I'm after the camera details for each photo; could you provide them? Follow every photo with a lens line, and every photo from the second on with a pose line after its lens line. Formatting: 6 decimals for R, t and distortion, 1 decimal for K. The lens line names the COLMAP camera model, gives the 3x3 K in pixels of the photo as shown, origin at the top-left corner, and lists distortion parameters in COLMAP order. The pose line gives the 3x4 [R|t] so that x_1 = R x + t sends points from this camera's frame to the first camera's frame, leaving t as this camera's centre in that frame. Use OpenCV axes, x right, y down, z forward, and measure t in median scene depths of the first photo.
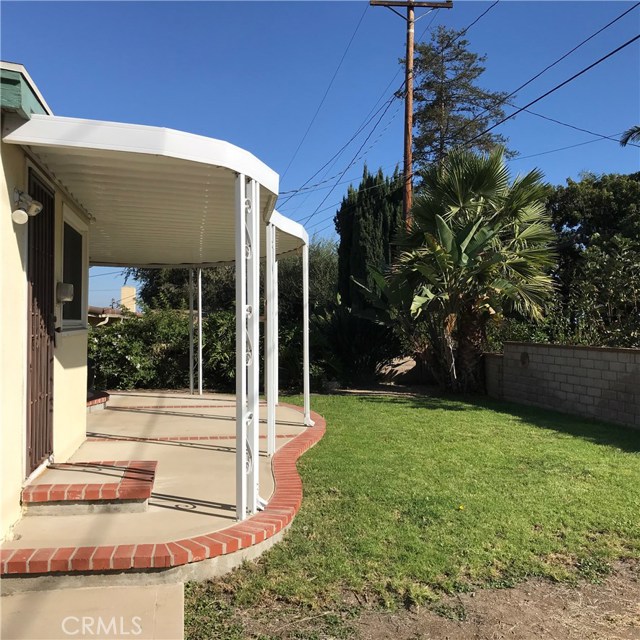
lens RADIAL K [[703.1, 0, 319.0], [0, 703.1, 312.0], [0, 0, 1]] dist [0.101342, -0.259113]
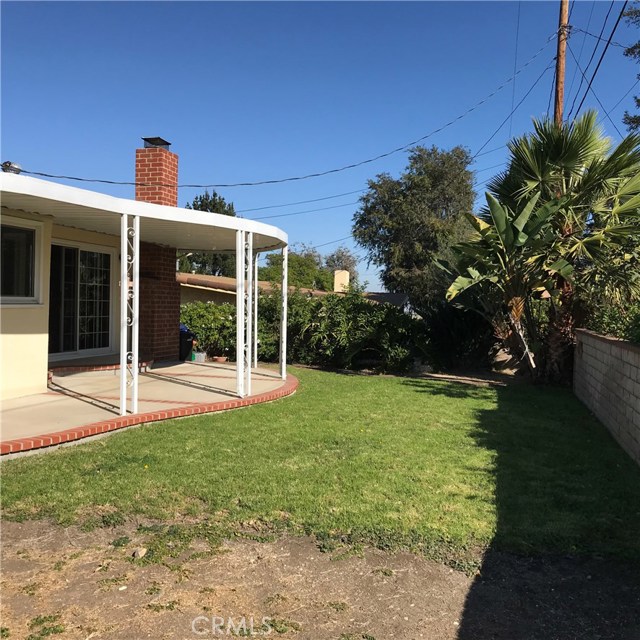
lens RADIAL K [[703.1, 0, 319.0], [0, 703.1, 312.0], [0, 0, 1]] dist [0.101342, -0.259113]
pose [[0.905298, 0.017112, -0.424433, 0.360954], [-0.007725, 0.999686, 0.023828, 0.001721], [0.424707, -0.018292, 0.905146, 0.044169]]
